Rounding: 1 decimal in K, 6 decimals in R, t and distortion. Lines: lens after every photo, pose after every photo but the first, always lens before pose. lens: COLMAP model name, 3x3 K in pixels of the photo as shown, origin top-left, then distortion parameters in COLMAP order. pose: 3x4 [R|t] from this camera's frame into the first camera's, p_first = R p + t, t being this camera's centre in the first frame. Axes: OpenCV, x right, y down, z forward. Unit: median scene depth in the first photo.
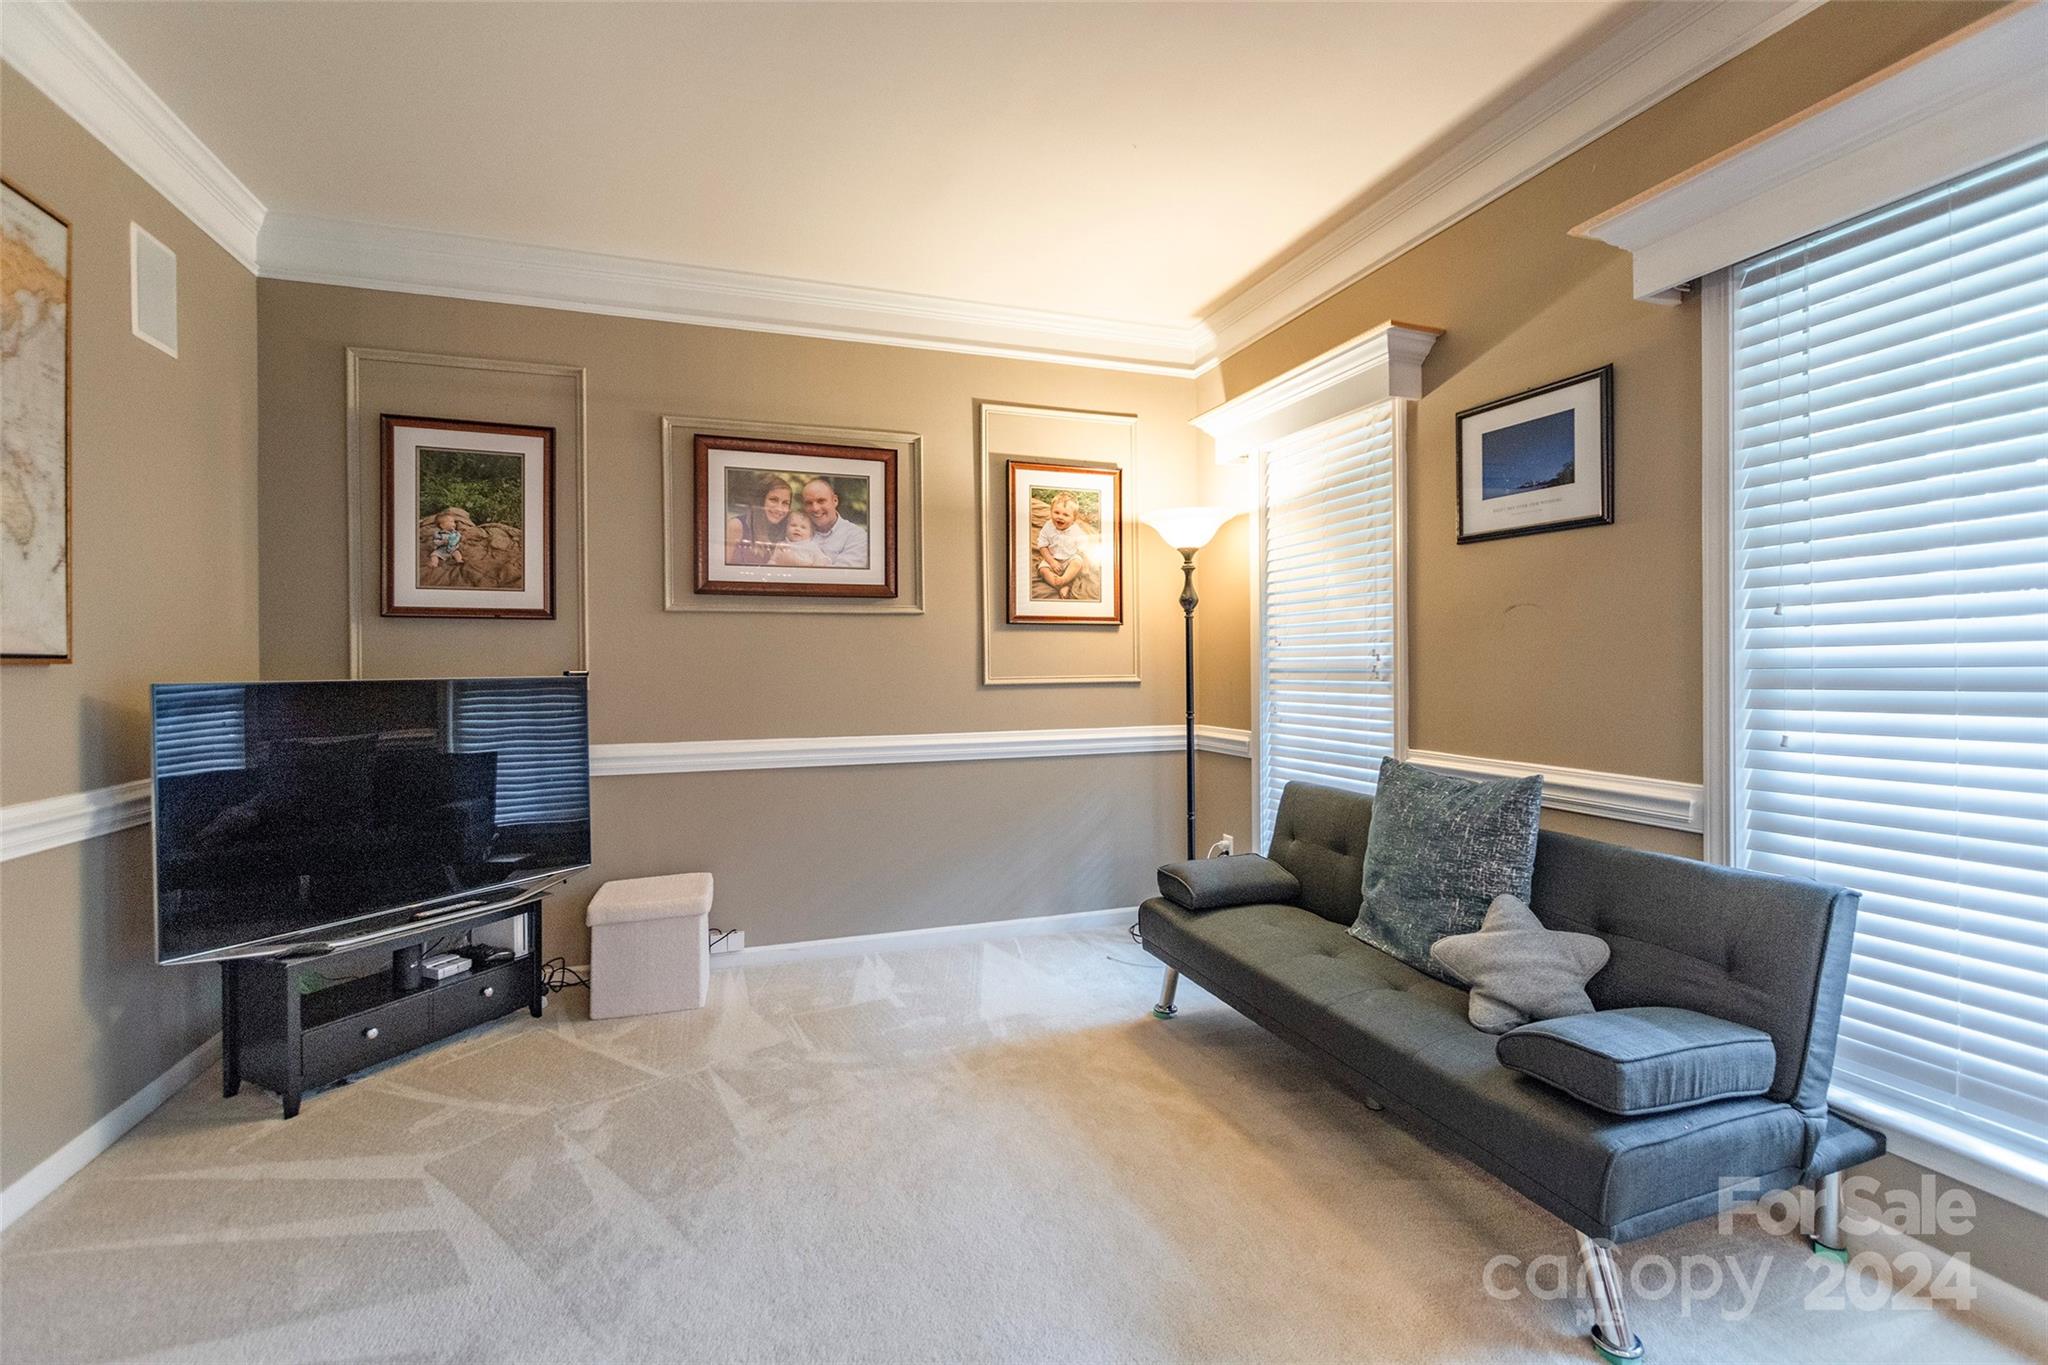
lens RADIAL K [[901.3, 0, 1029.2], [0, 901.3, 673.6], [0, 0, 1]] dist [-0.007588, -0.001323]
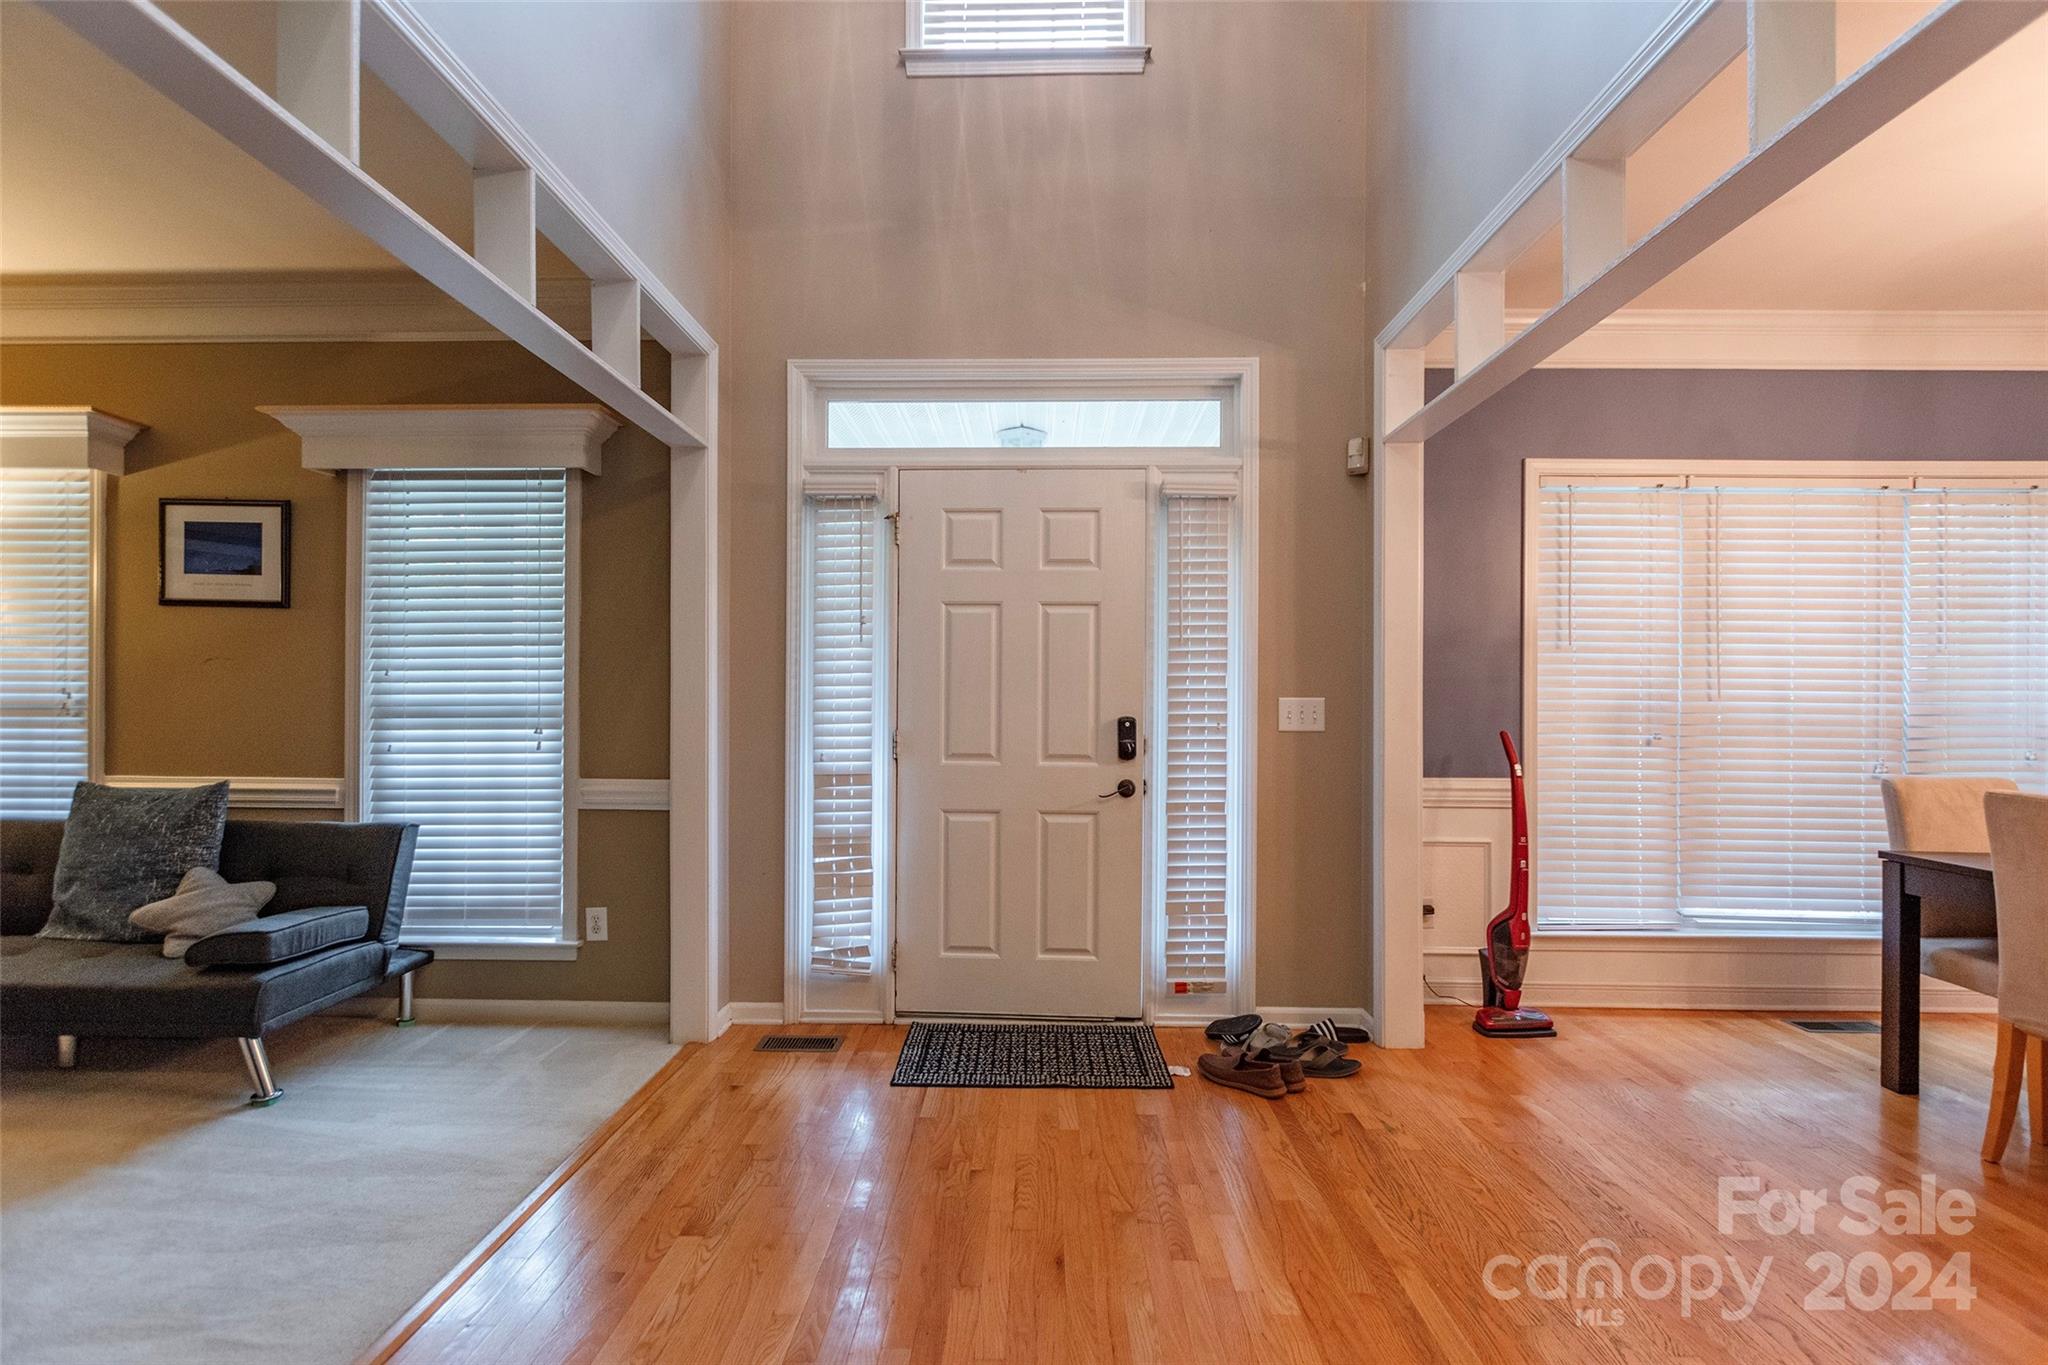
lens RADIAL K [[901.3, 0, 1028.4], [0, 901.3, 696.3], [0, 0, 1]] dist [-0.007588, -0.001323]
pose [[0.352276, 0.013847, 0.935794, -0.328891], [0.002363, 0.999874, -0.015685, 0.004293], [-0.935893, 0.007737, 0.352199, -0.722333]]
